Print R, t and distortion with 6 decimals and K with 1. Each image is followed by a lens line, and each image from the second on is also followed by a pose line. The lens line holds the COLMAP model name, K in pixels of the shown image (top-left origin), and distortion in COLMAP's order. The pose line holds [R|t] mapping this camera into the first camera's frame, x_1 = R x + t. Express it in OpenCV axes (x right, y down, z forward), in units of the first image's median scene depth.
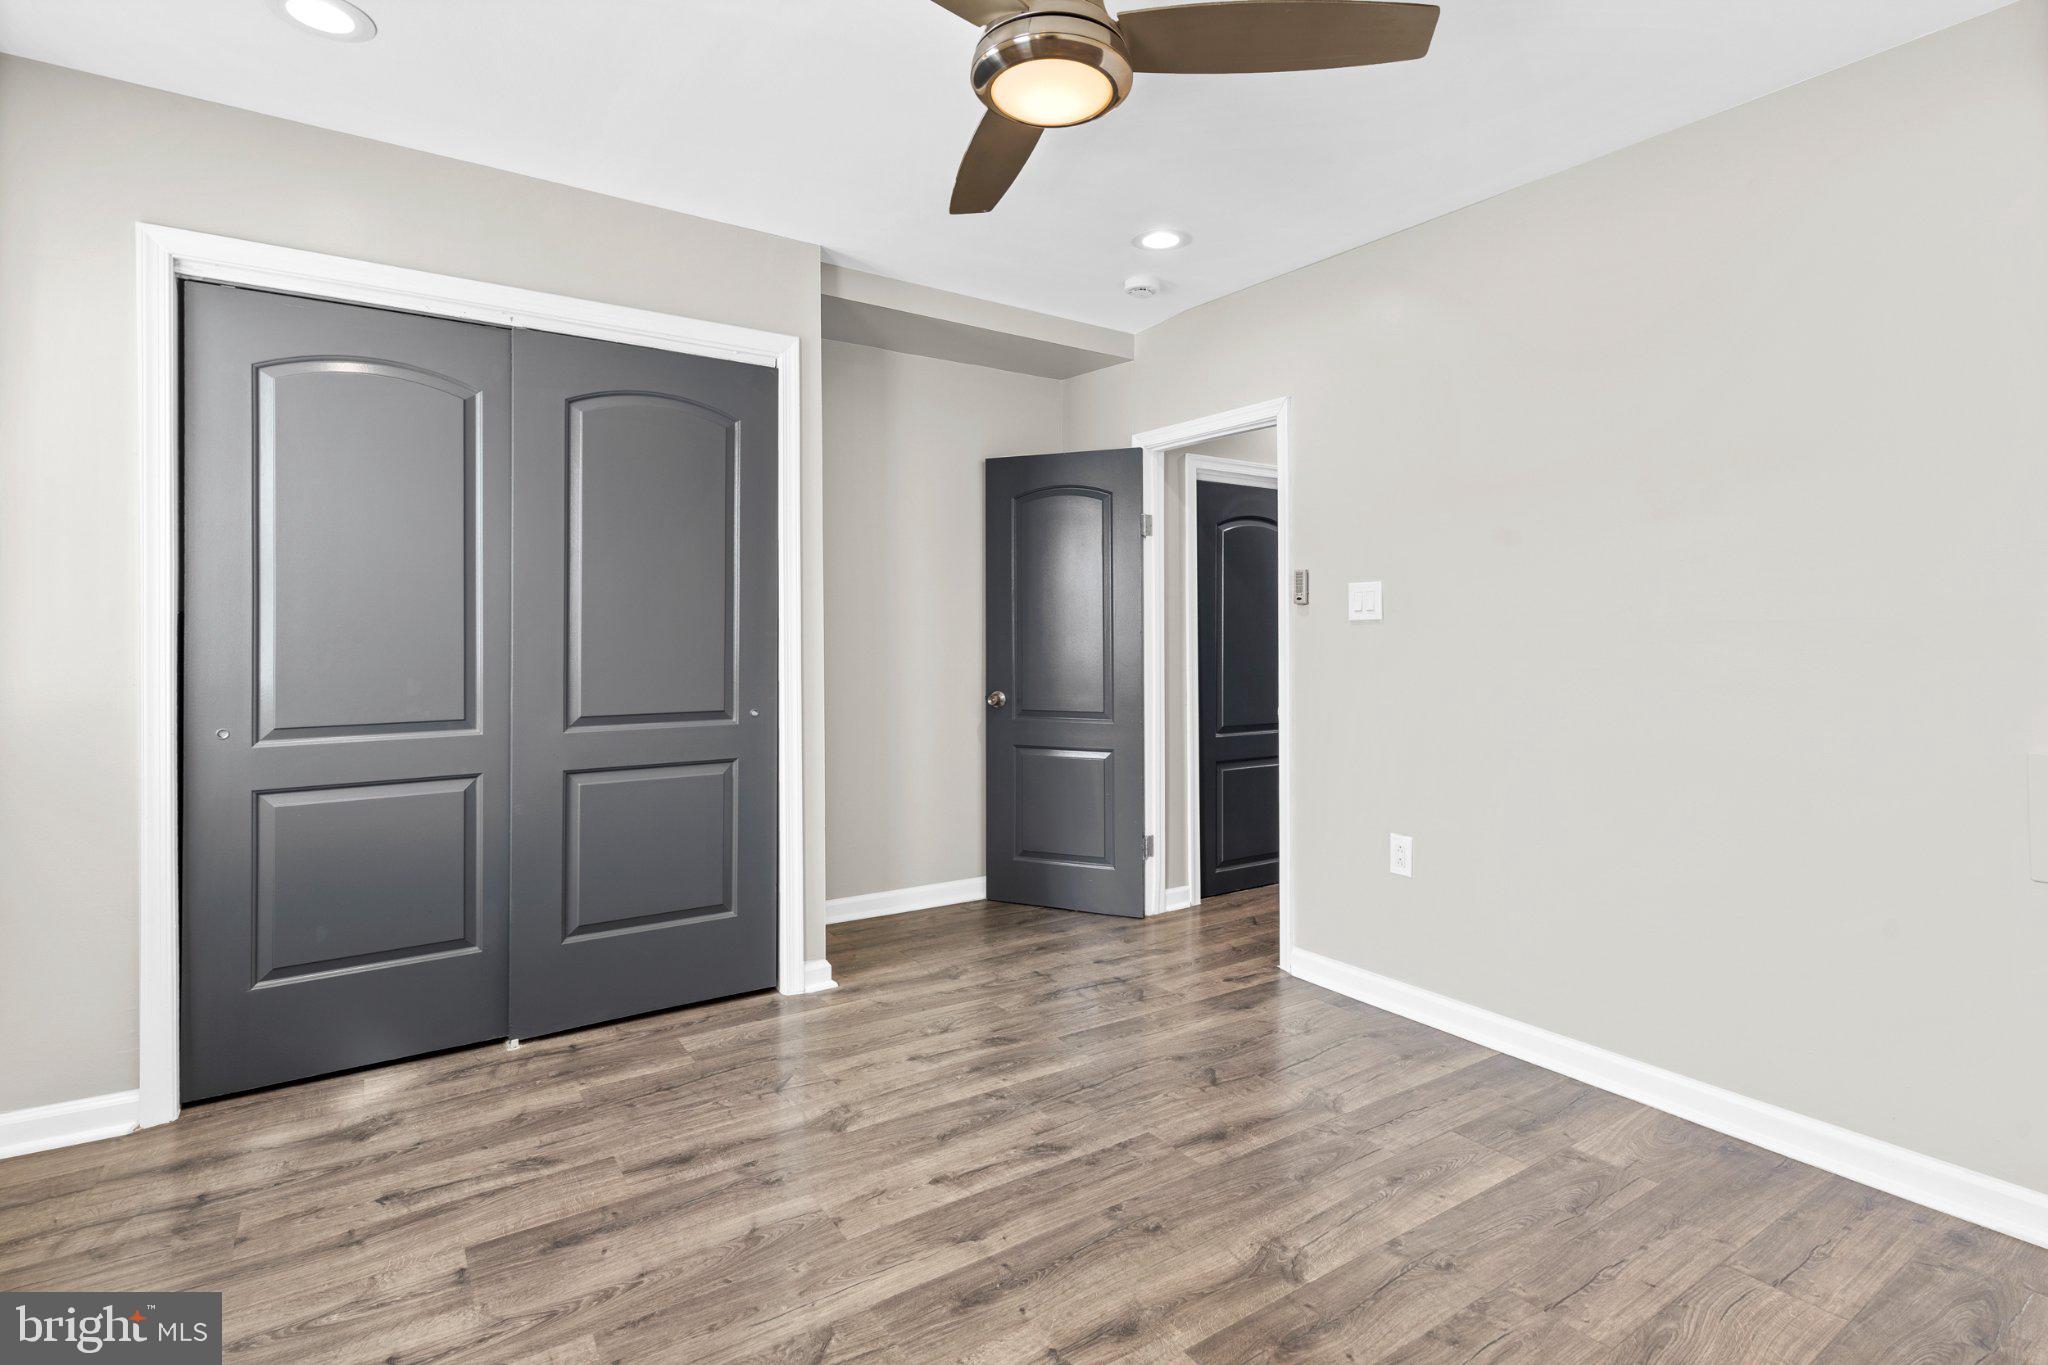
lens RADIAL K [[971.6, 0, 1027.0], [0, 971.6, 622.4], [0, 0, 1]] dist [0.000301, 0.000974]
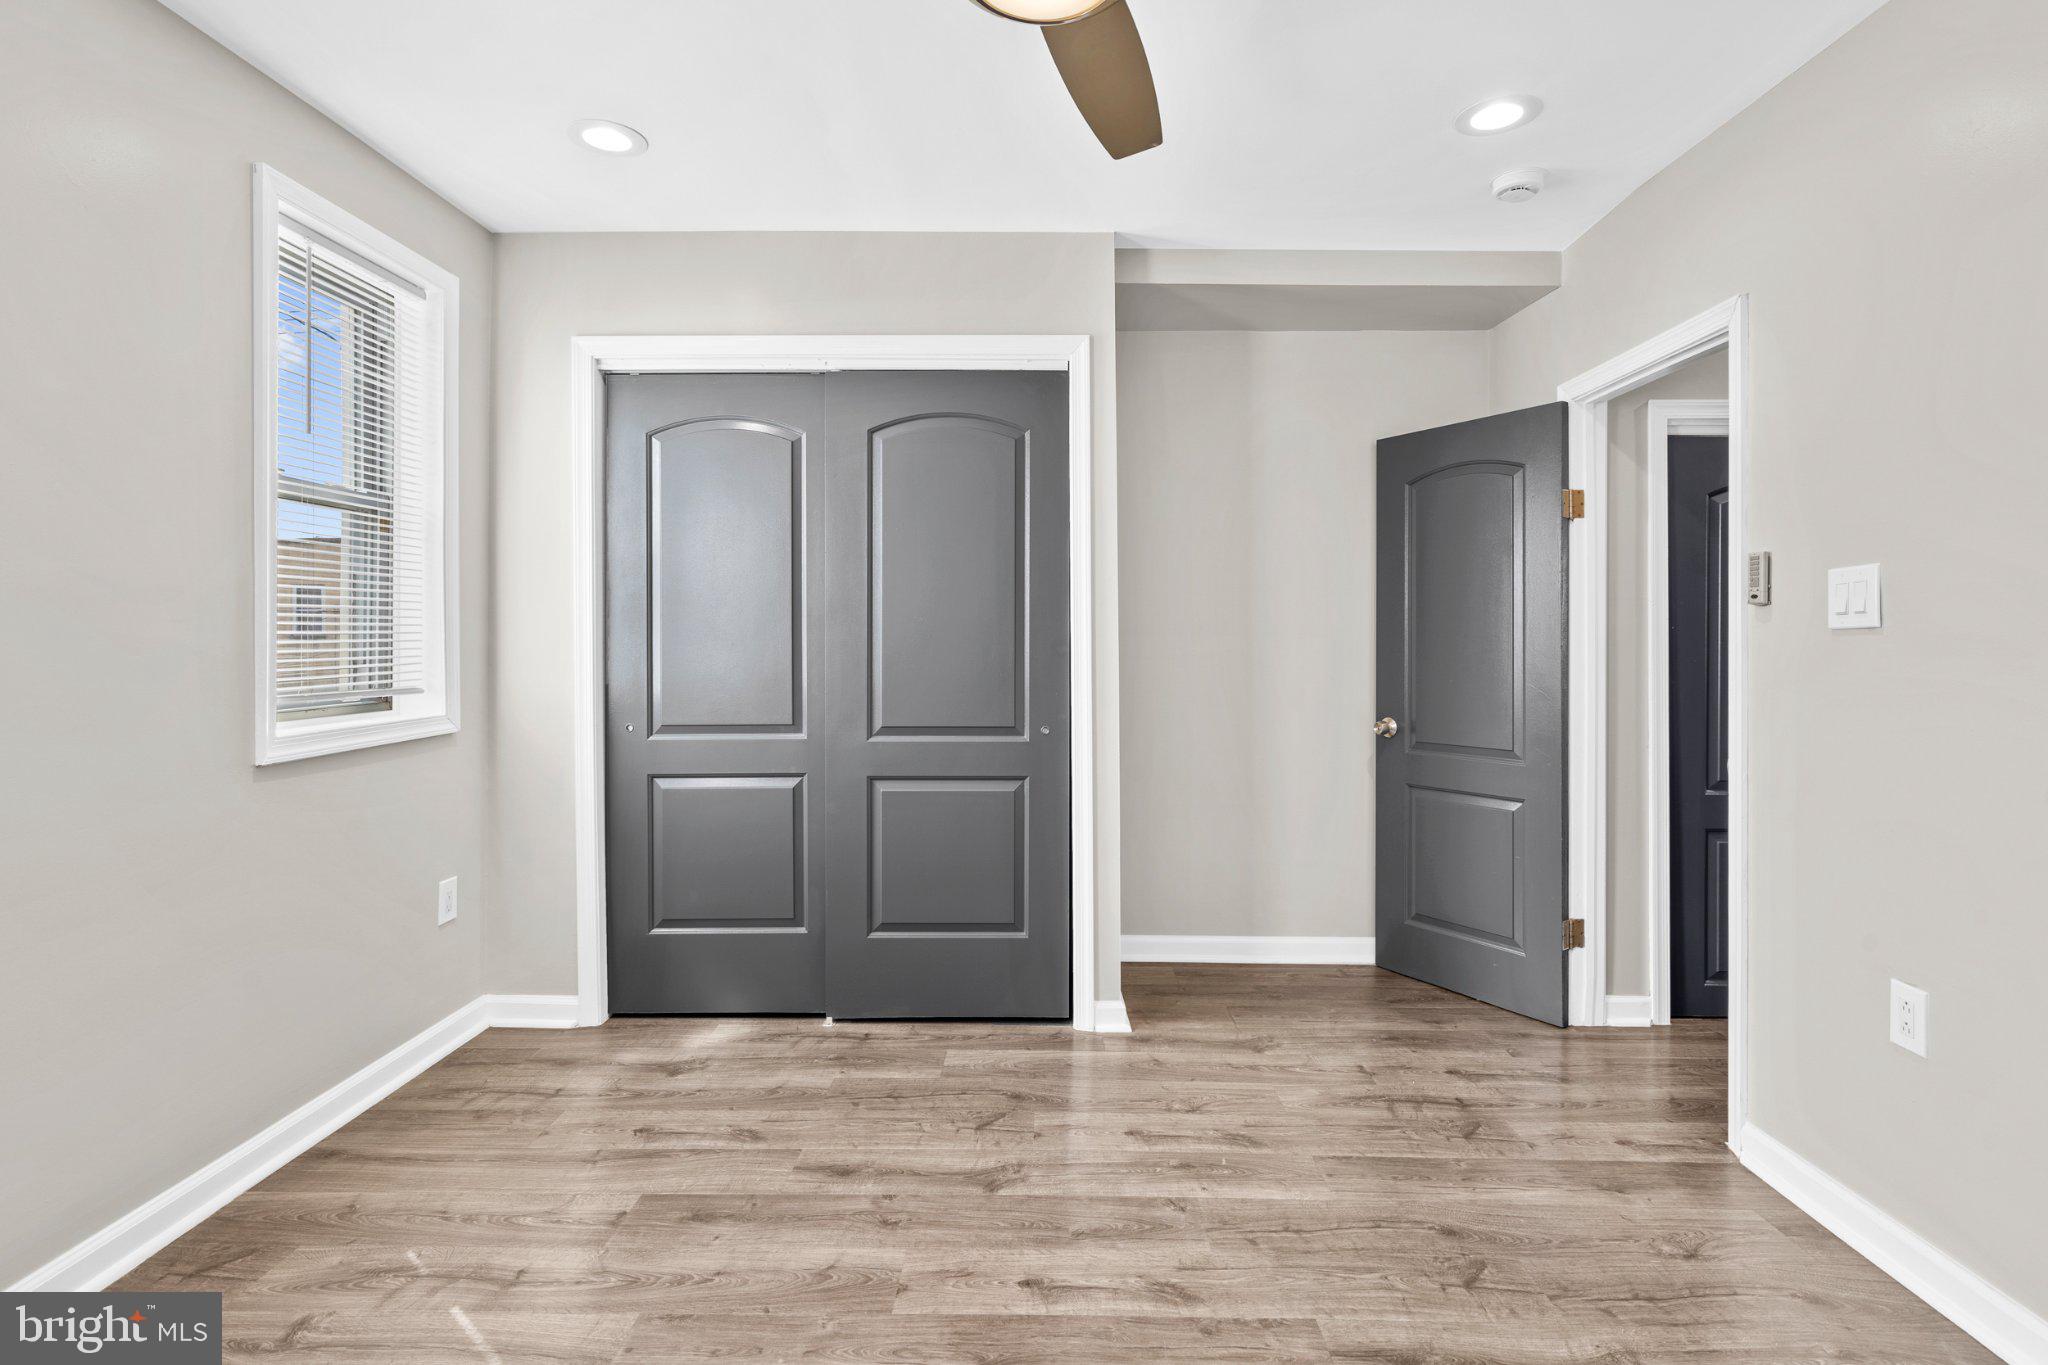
lens RADIAL K [[990.0, 0, 1059.1], [0, 990.0, 635.4], [0, 0, 1]] dist [0.002951, 0.001622]
pose [[0.832165, -0.006599, -0.554488, 0.315516], [0.006596, 0.999976, -0.002002, 0.000636], [0.554488, -0.001991, 0.832189, 0.211251]]
